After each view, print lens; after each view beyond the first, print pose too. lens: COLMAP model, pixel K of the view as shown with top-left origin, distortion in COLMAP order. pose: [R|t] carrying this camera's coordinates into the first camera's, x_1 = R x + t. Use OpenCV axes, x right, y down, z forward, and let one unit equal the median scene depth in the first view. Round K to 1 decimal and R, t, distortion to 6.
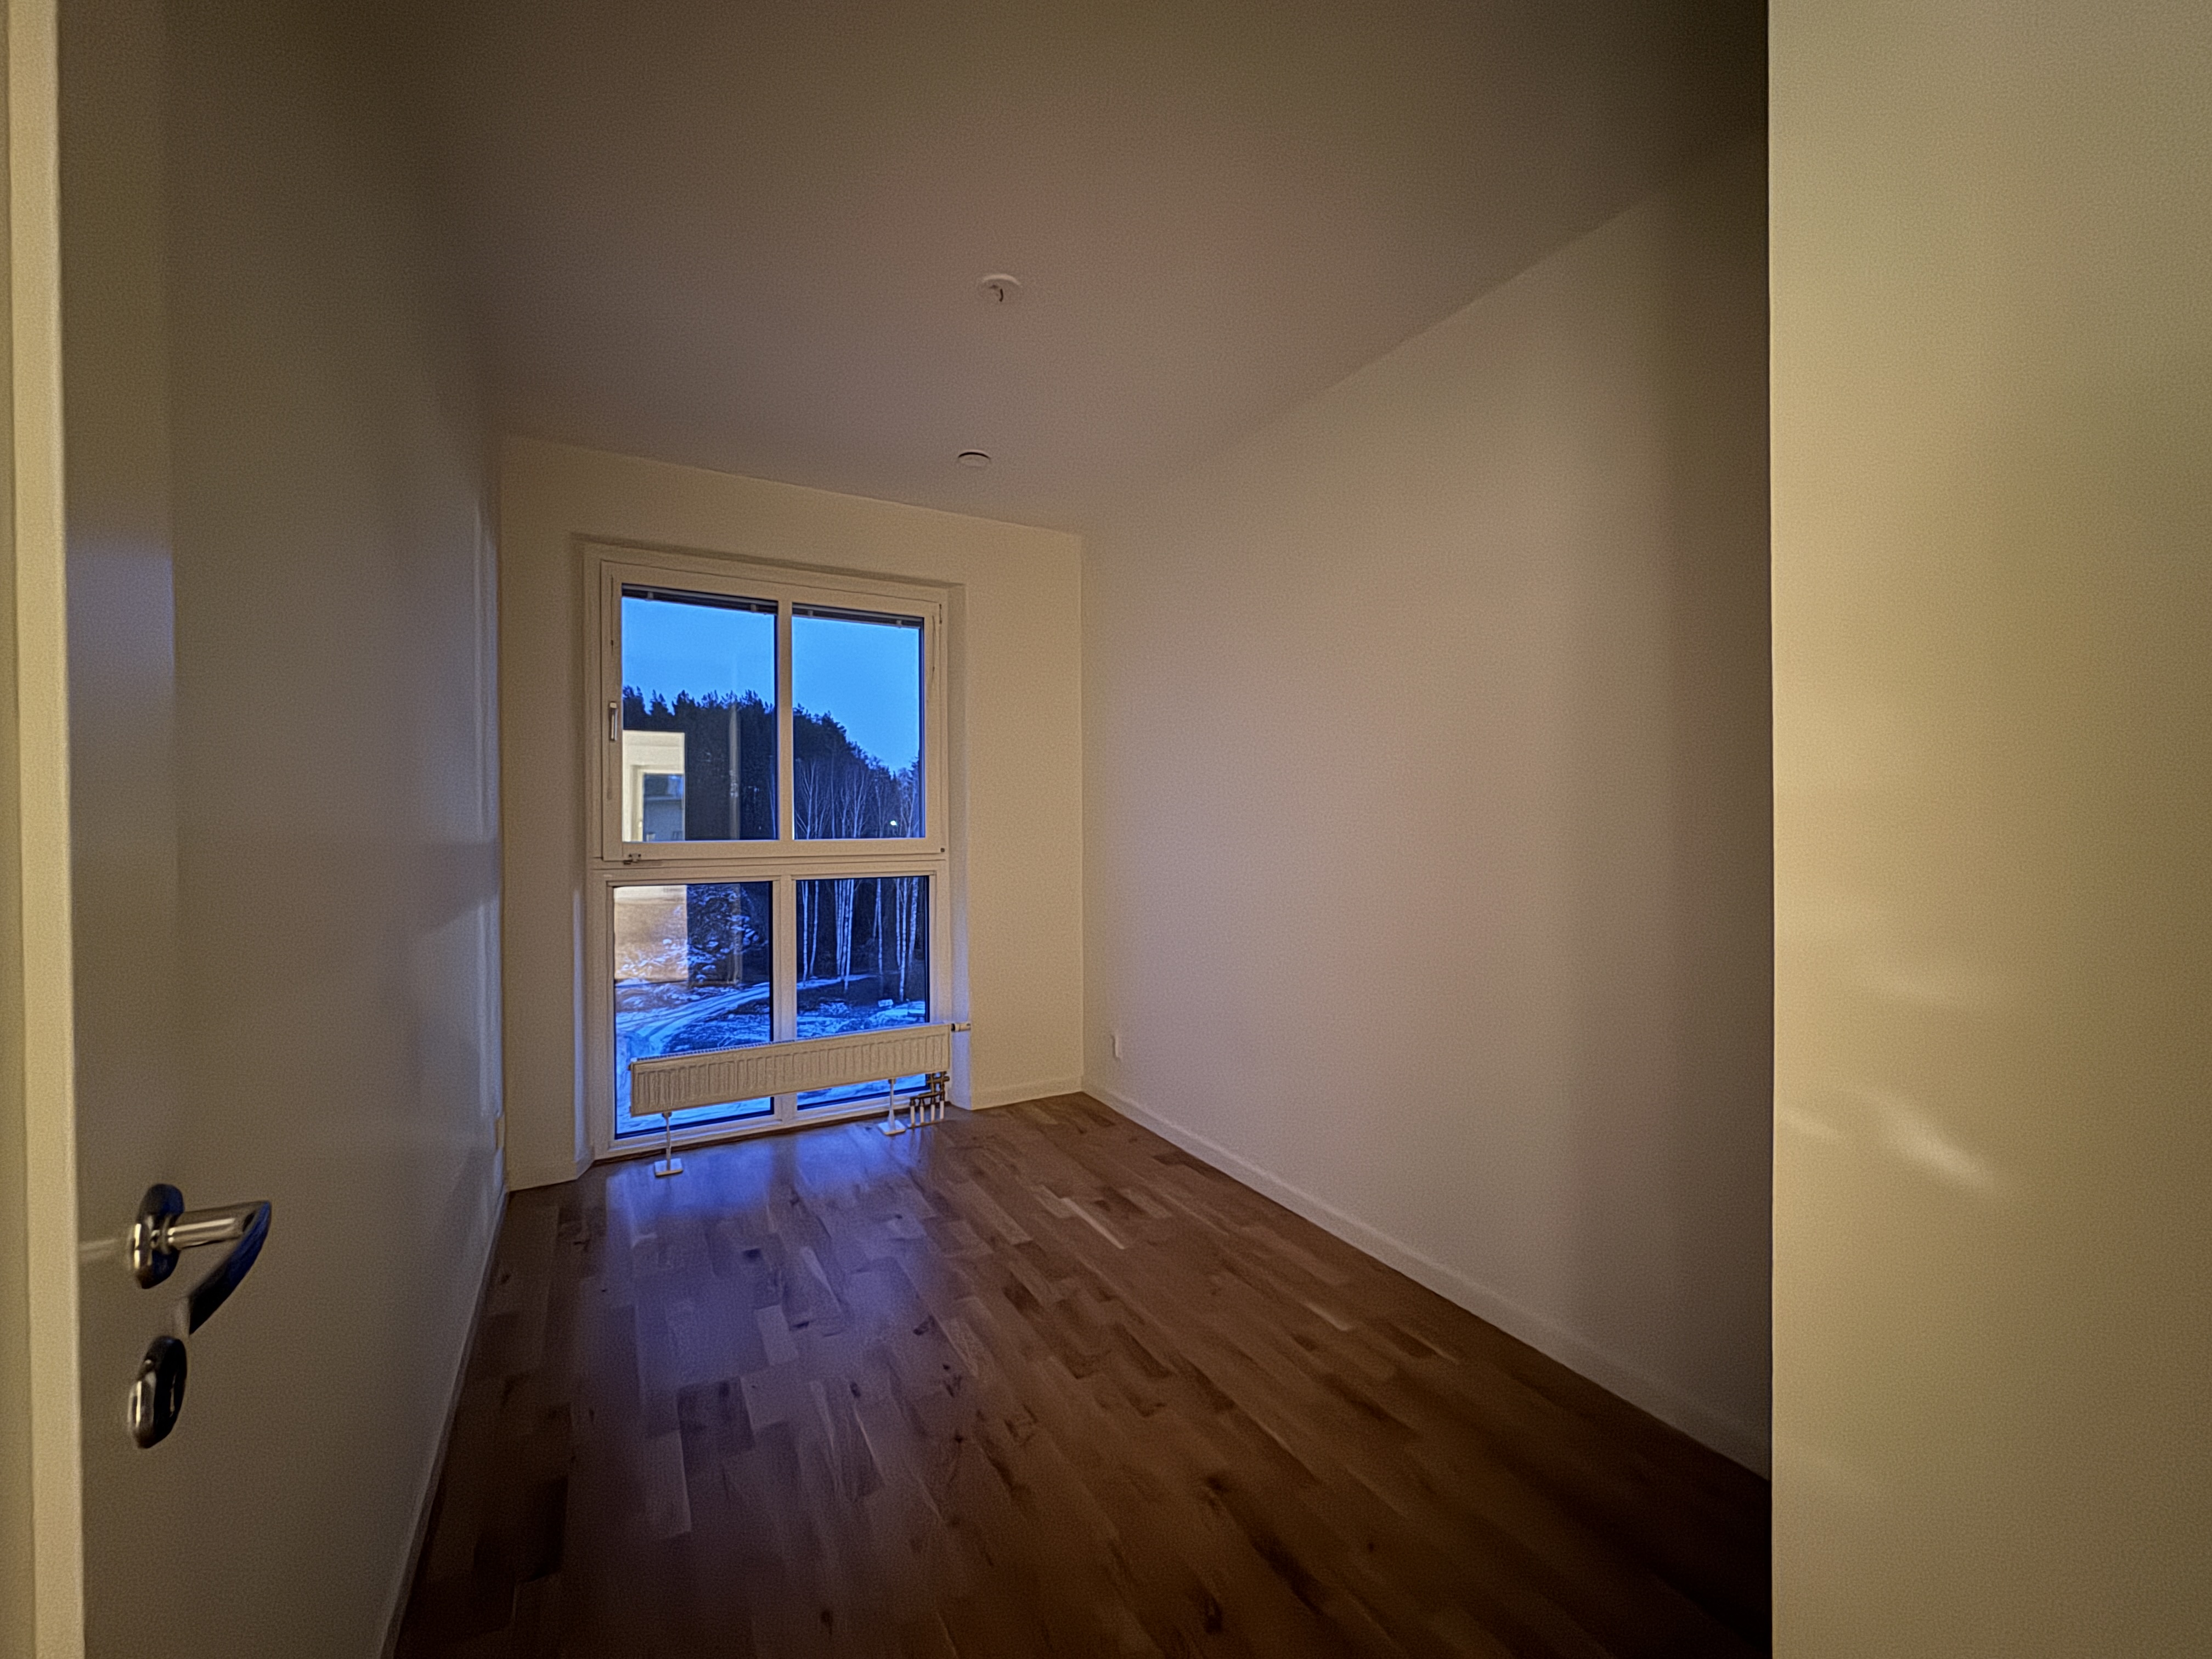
lens RADIAL K [[879.7, 0, 1106.3], [0, 879.7, 834.1], [0, 0, 1]] dist [-0.001740, 0.000506]
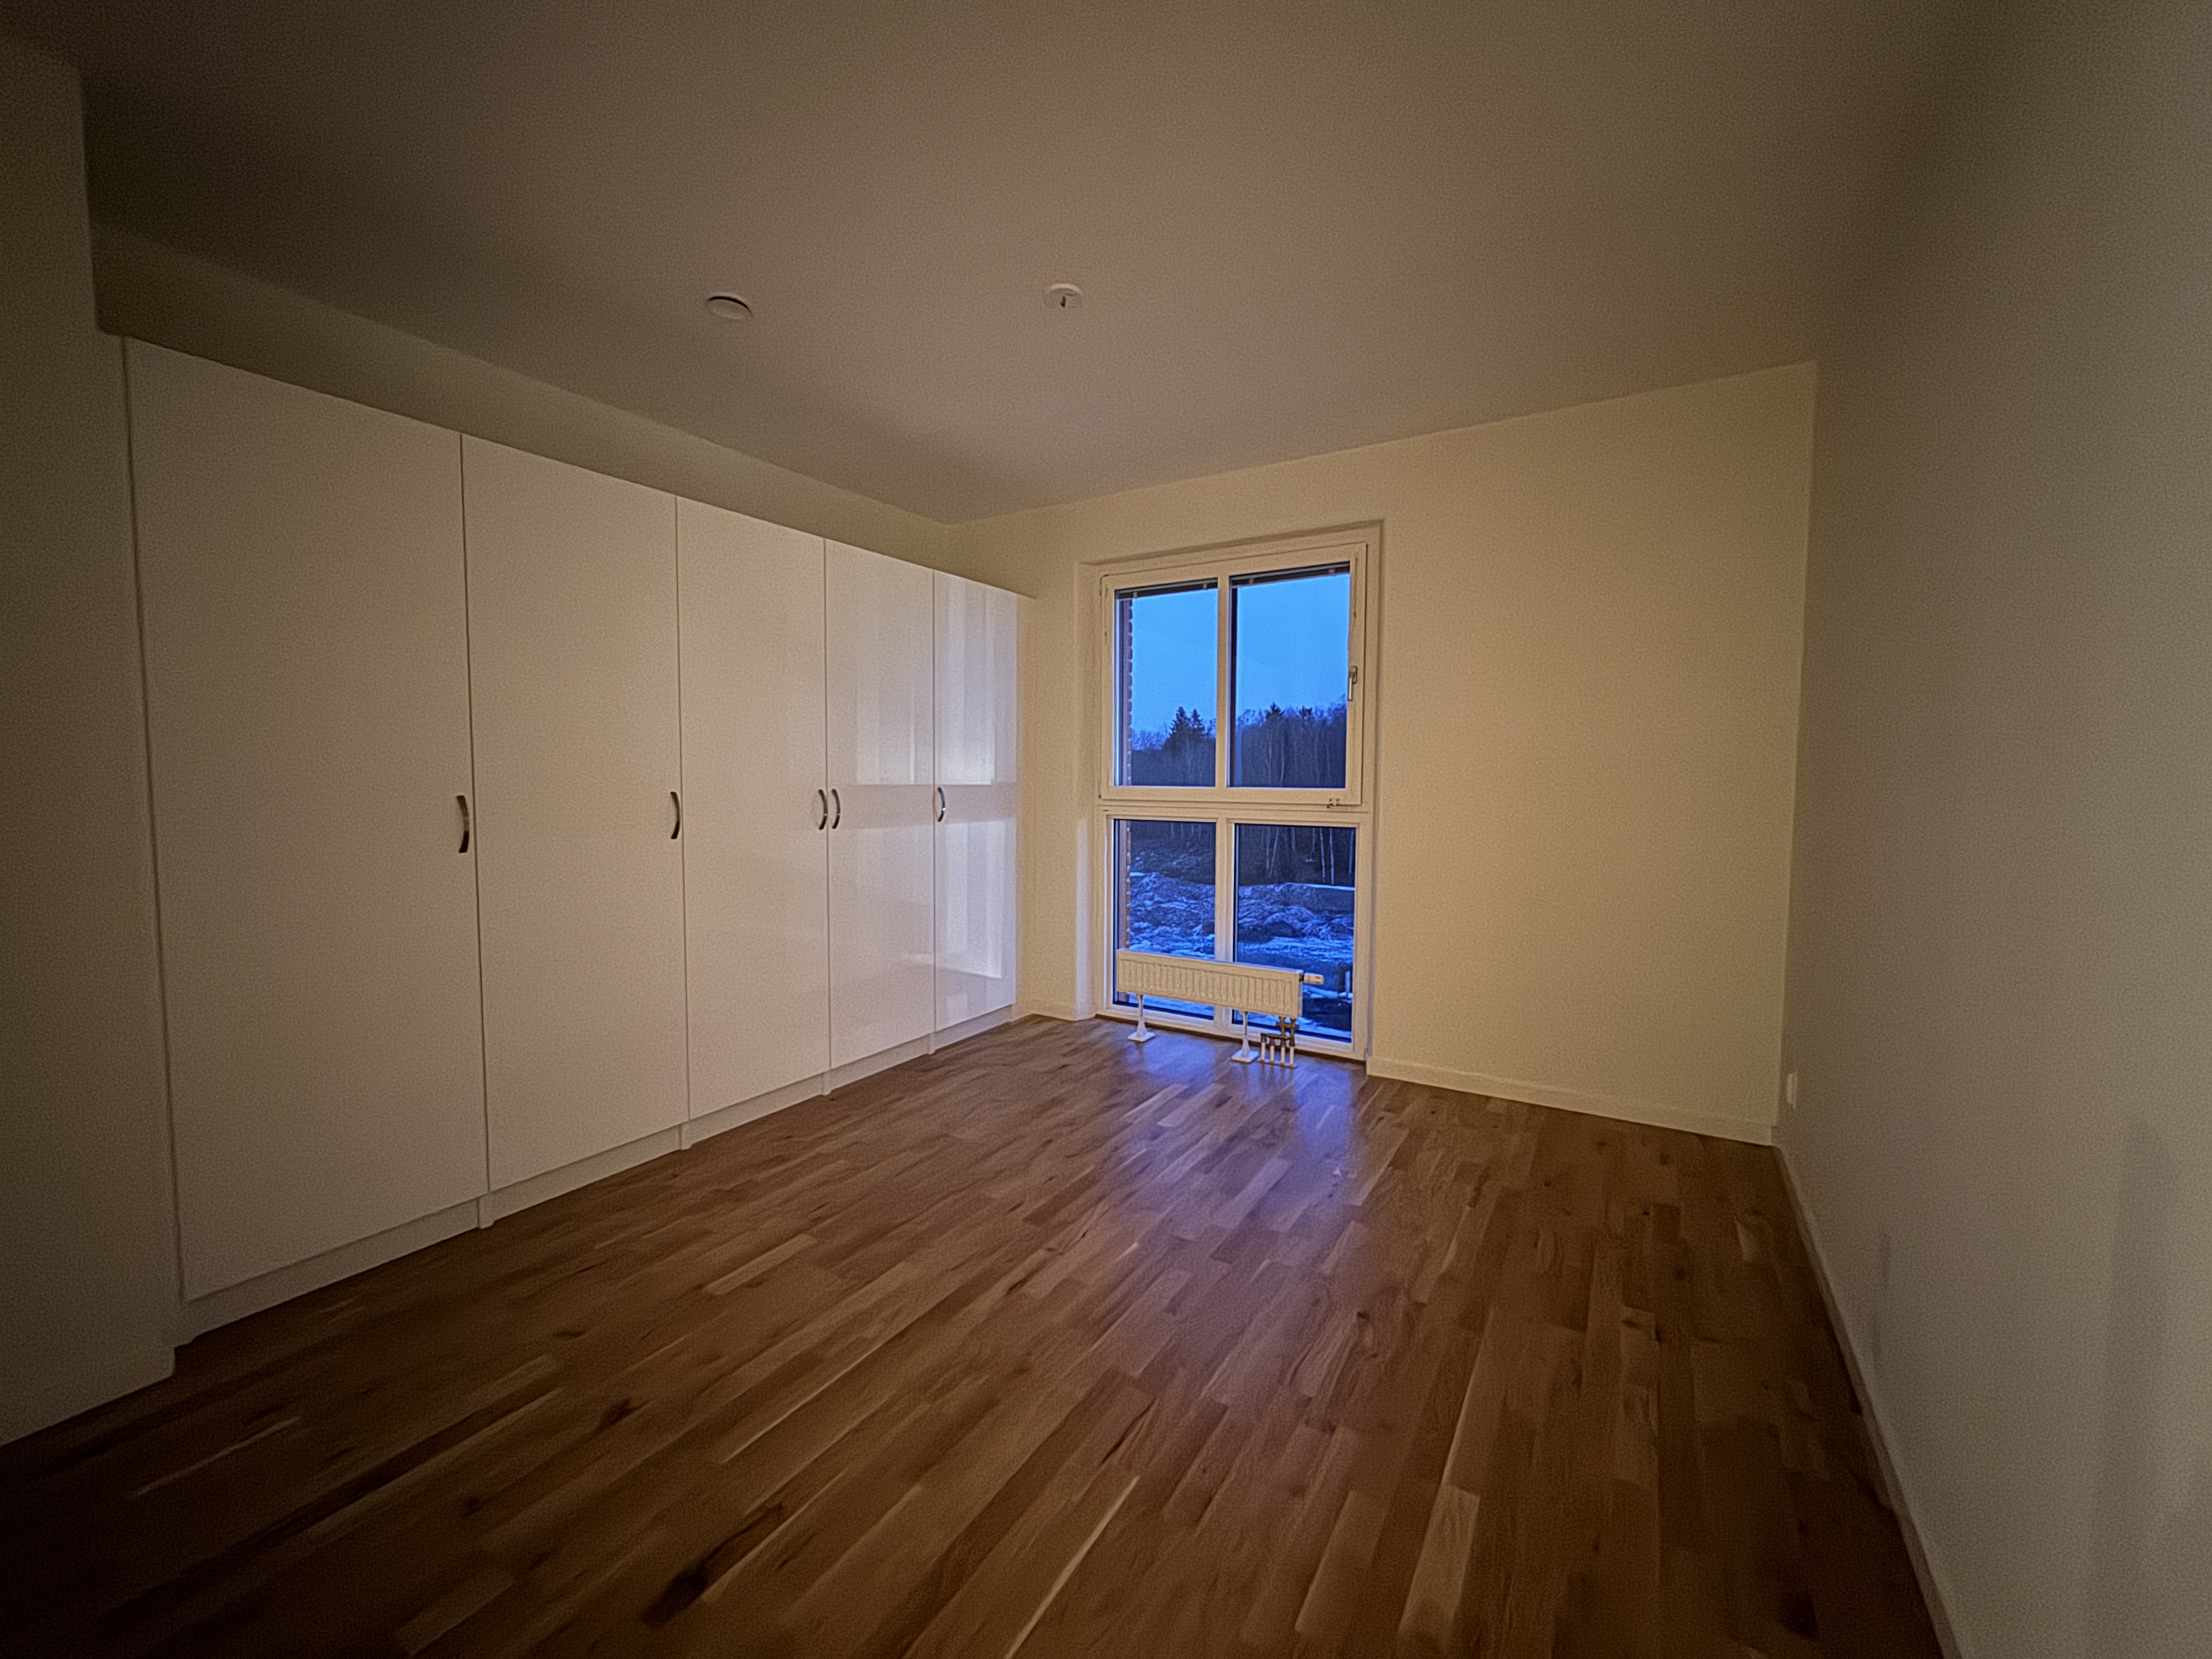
lens RADIAL K [[879.7, 0, 1114.8], [0, 879.7, 822.0], [0, 0, 1]] dist [-0.001740, 0.000506]
pose [[0.490279, 0.057588, -0.869661, 0.554166], [-0.019183, 0.998286, 0.055290, -0.008941], [0.871354, -0.010425, 0.490544, 0.306685]]
